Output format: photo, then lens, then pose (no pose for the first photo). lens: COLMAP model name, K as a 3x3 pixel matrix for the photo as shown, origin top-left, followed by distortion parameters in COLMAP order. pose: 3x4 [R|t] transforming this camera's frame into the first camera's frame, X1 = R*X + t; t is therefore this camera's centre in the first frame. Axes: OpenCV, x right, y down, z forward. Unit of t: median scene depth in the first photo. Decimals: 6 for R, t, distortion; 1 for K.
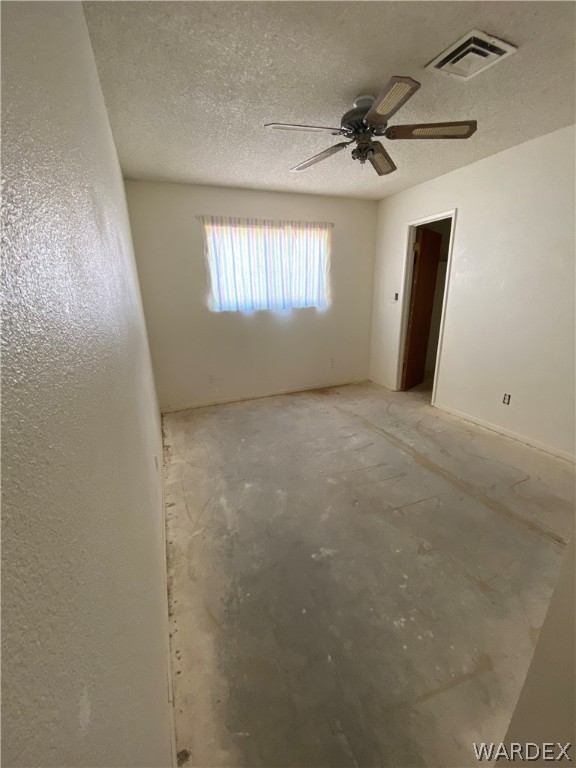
lens RADIAL K [[312.3, 0, 290.3], [0, 312.3, 383.4], [0, 0, 1]] dist [0.013880, -0.016163]
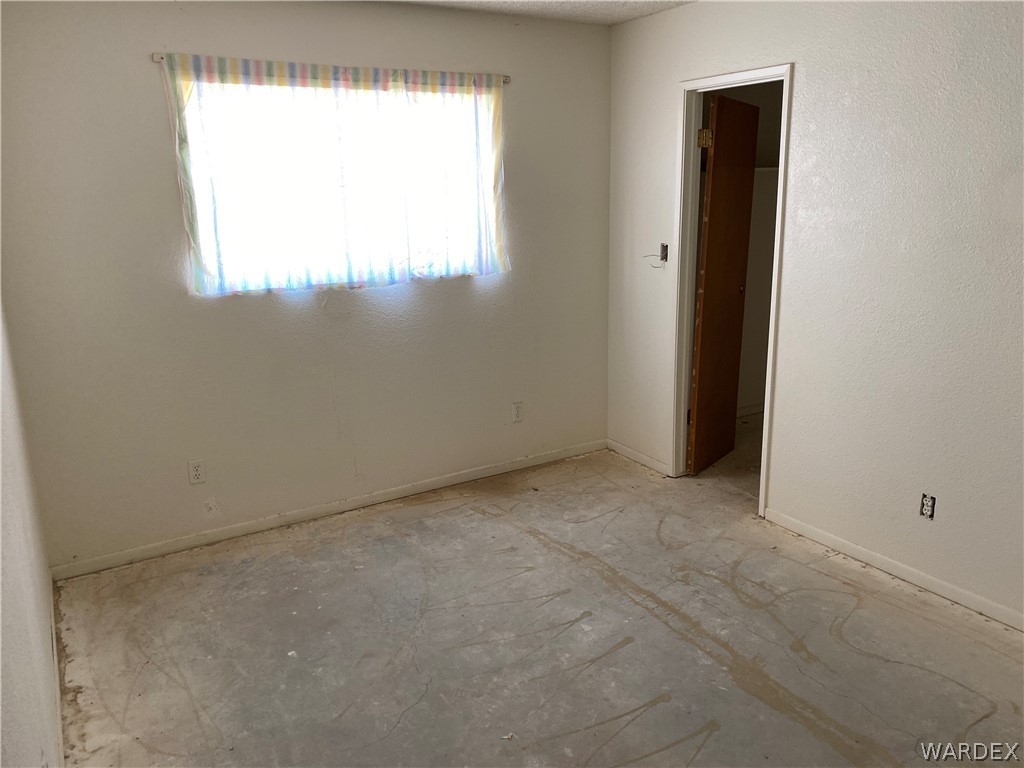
lens RADIAL K [[778.3, 0, 528.0], [0, 778.3, 373.9], [0, 0, 1]] dist [0.055890, -0.087426]
pose [[0.987010, -0.028790, 0.158061, -0.012805], [0.037745, 0.997830, -0.053949, -0.089010], [-0.156165, 0.059214, 0.985955, 0.015743]]
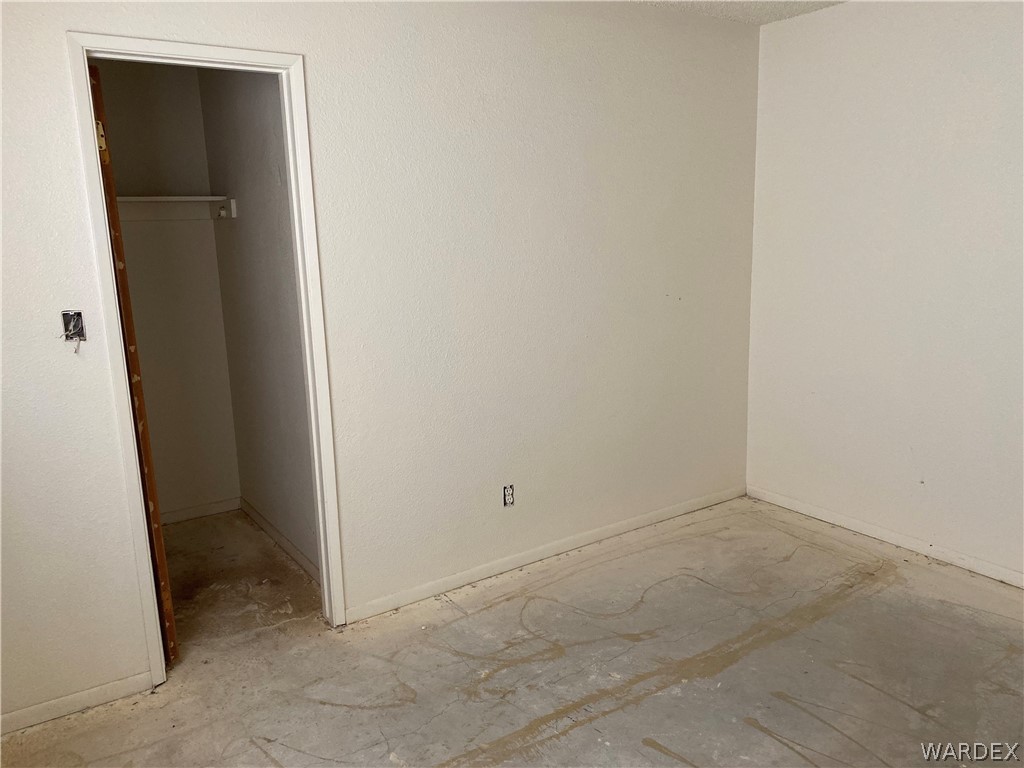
lens RADIAL K [[778.3, 0, 536.6], [0, 778.3, 375.2], [0, 0, 1]] dist [0.055890, -0.087426]
pose [[-0.204754, -0.163547, 0.965054, -0.413302], [0.310878, 0.924027, 0.222553, -0.354524], [-0.928133, 0.345583, -0.138355, 1.024698]]
